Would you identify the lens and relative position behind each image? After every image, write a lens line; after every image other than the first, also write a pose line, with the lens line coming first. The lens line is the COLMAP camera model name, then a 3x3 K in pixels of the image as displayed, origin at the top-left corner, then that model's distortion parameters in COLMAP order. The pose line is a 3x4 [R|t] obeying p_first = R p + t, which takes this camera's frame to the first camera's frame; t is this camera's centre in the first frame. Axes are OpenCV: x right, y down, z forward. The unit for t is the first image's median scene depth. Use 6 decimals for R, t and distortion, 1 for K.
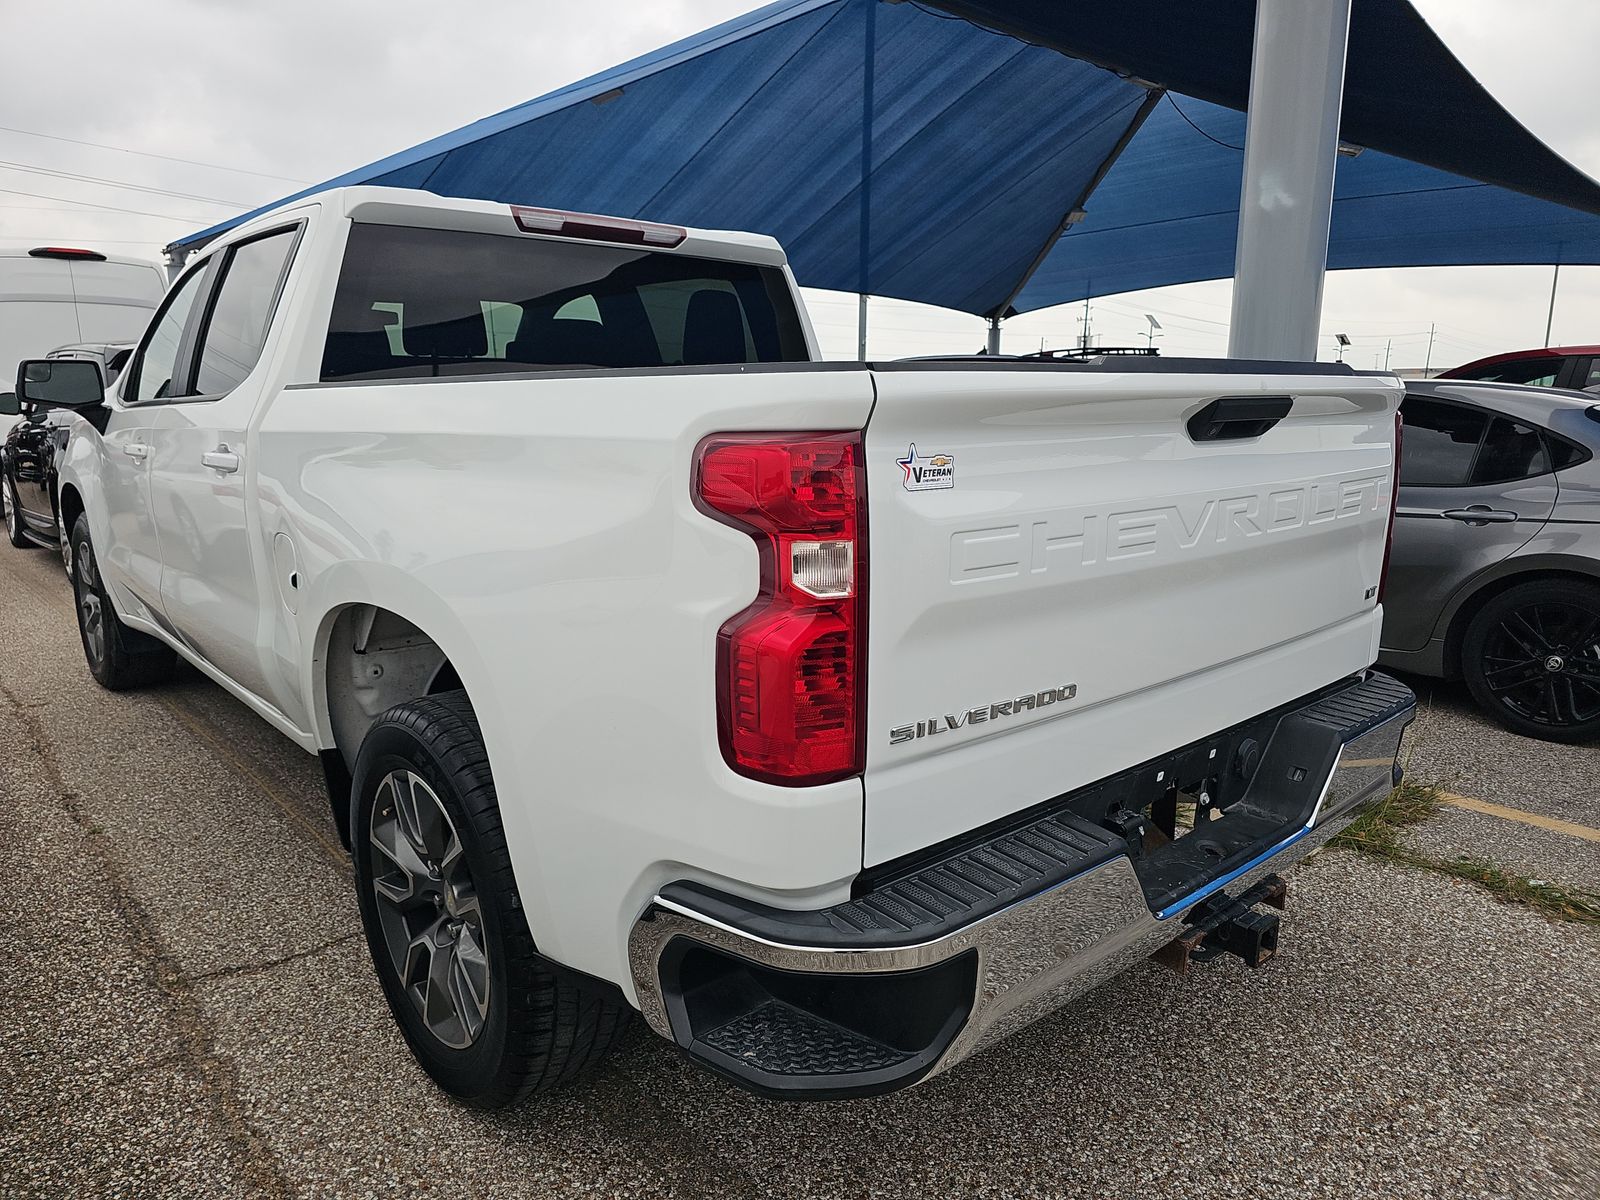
lens RADIAL K [[1067.9, 0, 817.4], [0, 1067.9, 600.9], [0, 0, 1]] dist [0.066927, -0.044926]
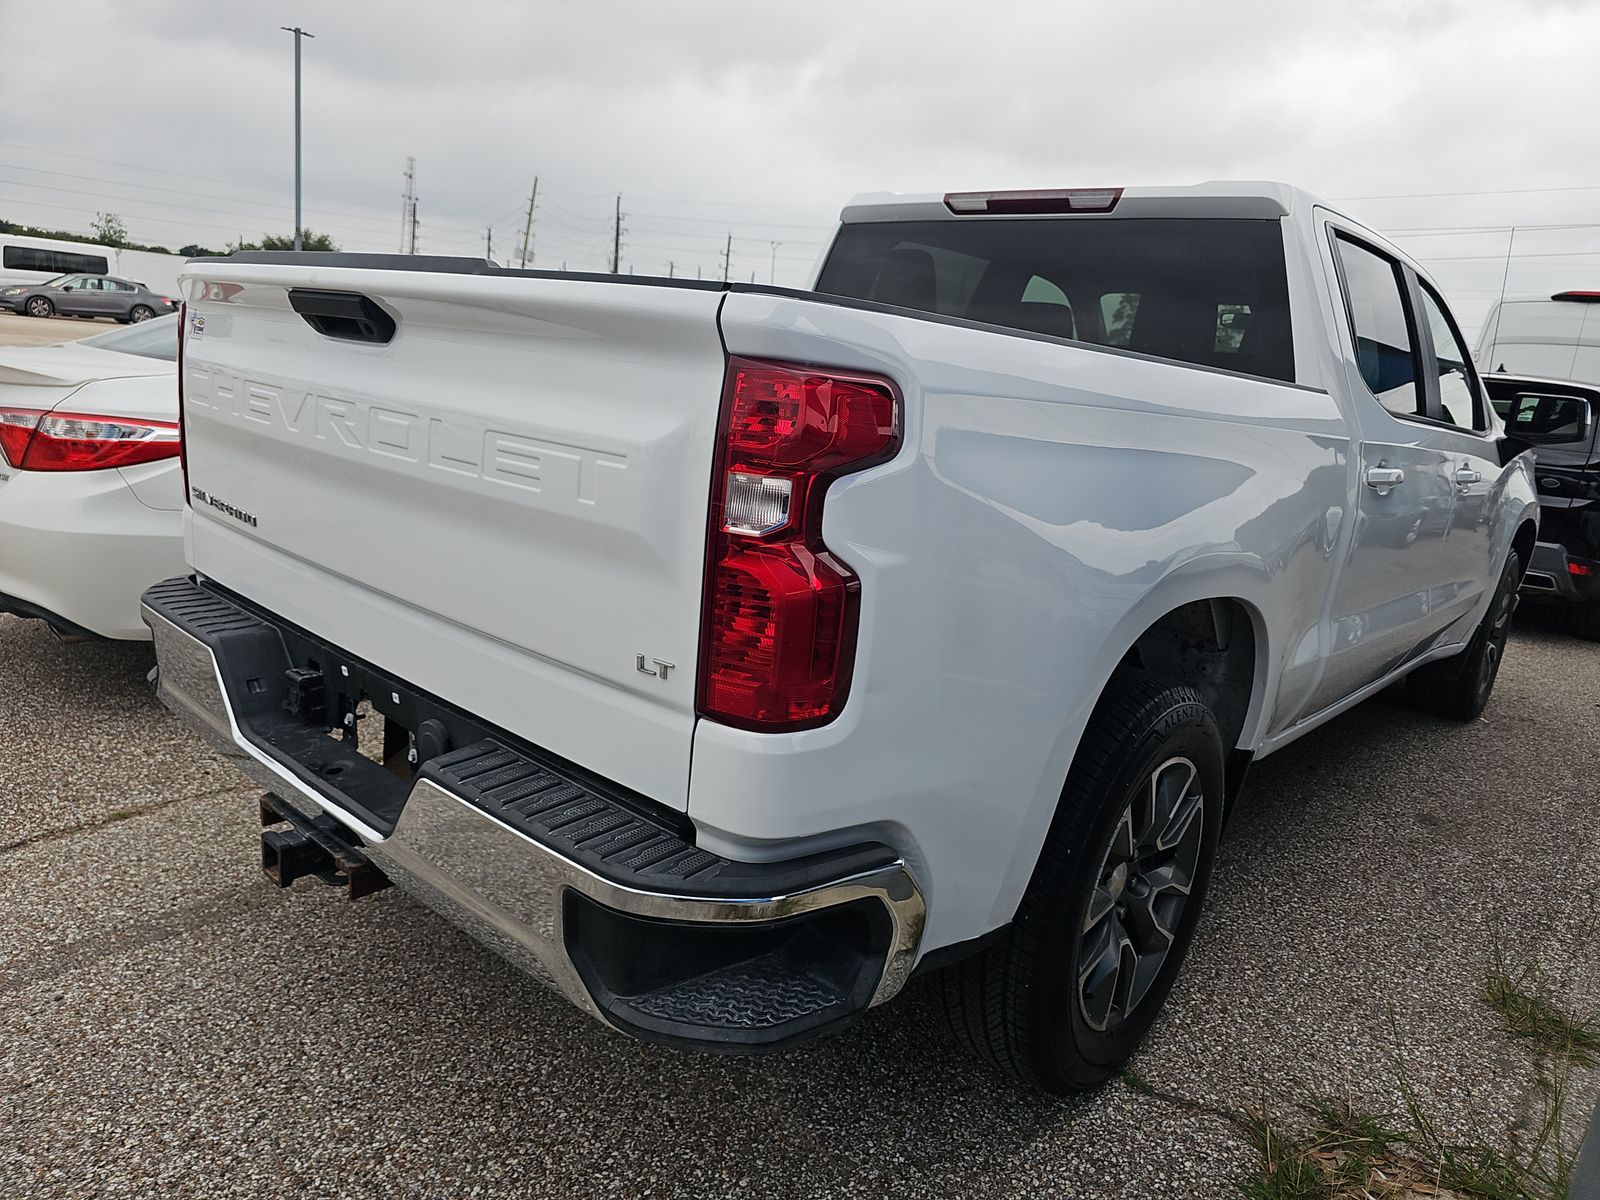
lens RADIAL K [[1067.9, 0, 817.4], [0, 1067.9, 600.9], [0, 0, 1]] dist [0.066927, -0.044926]
pose [[0.123401, 0.227739, -0.965871, 1.644282], [-0.288011, 0.939636, 0.184756, -0.265059], [0.949643, 0.255382, 0.181543, 1.493665]]
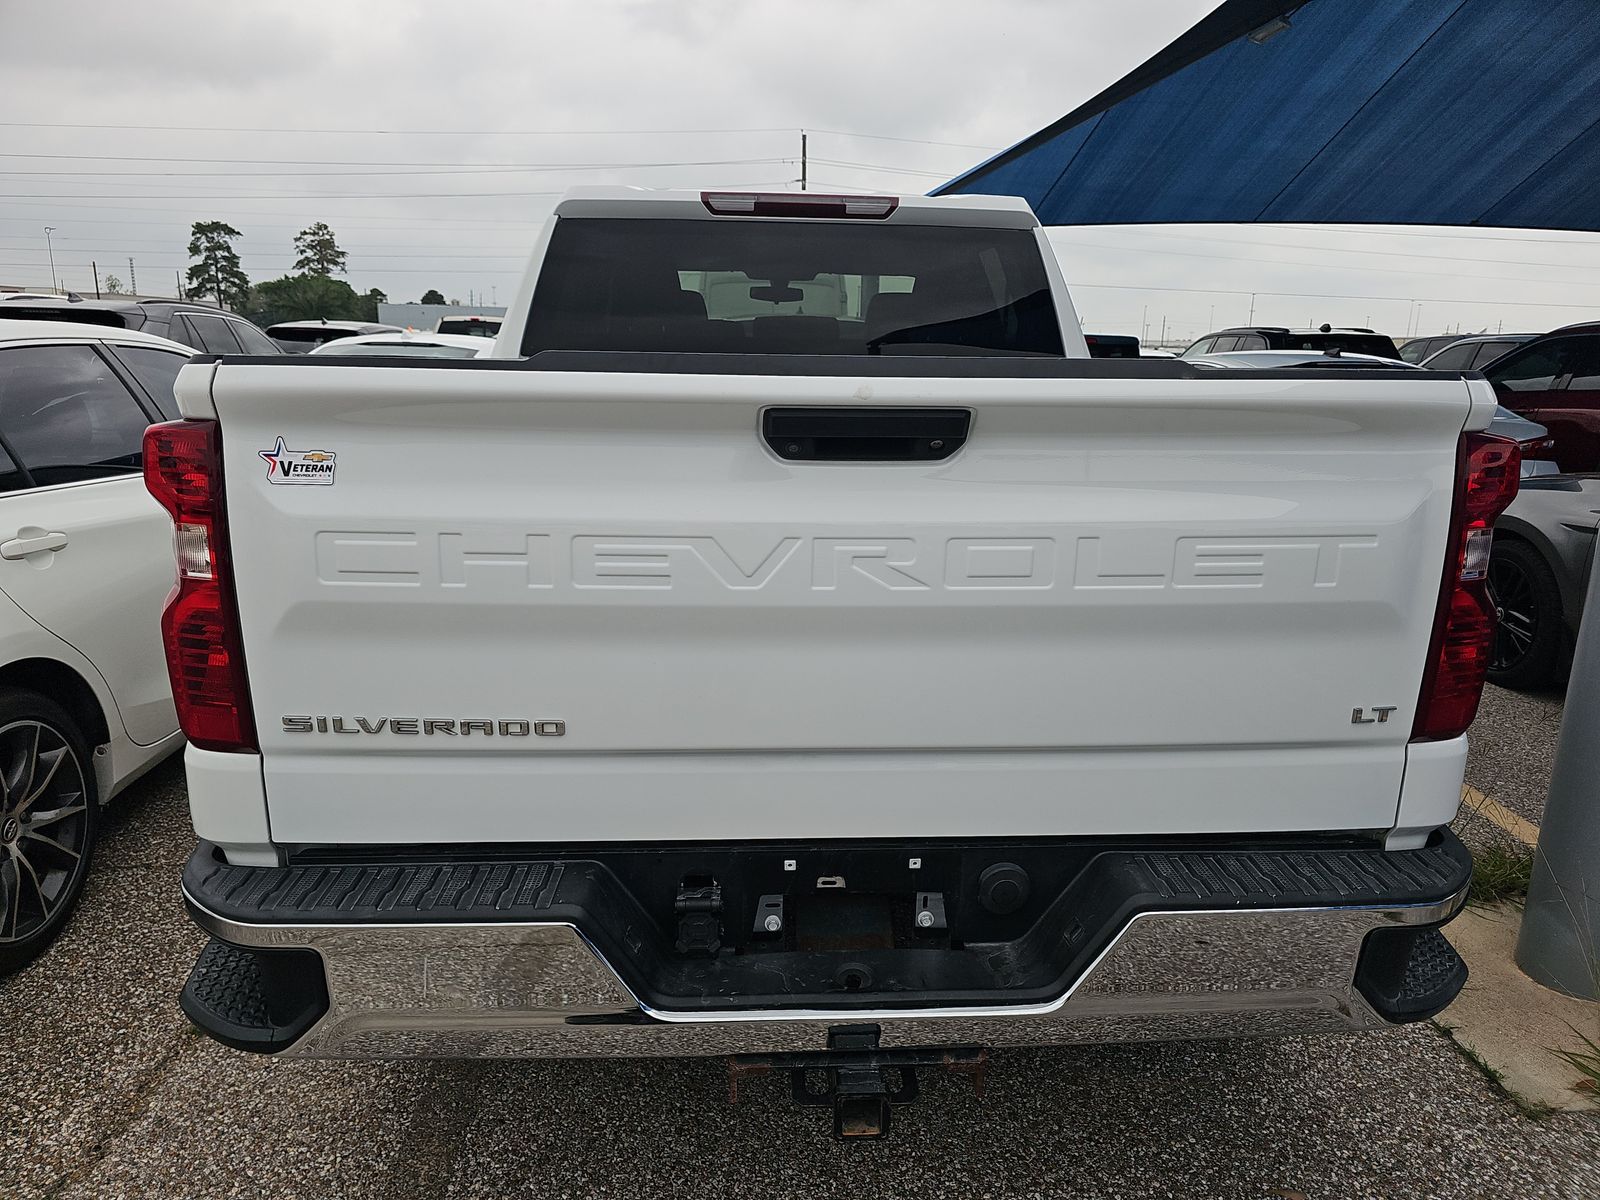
lens RADIAL K [[1067.9, 0, 817.4], [0, 1067.9, 600.9], [0, 0, 1]] dist [0.066927, -0.044926]
pose [[0.783756, 0.154540, -0.601535, 0.970902], [-0.134200, 0.987806, 0.078925, -0.125044], [0.606397, 0.018868, 0.794938, 0.442141]]
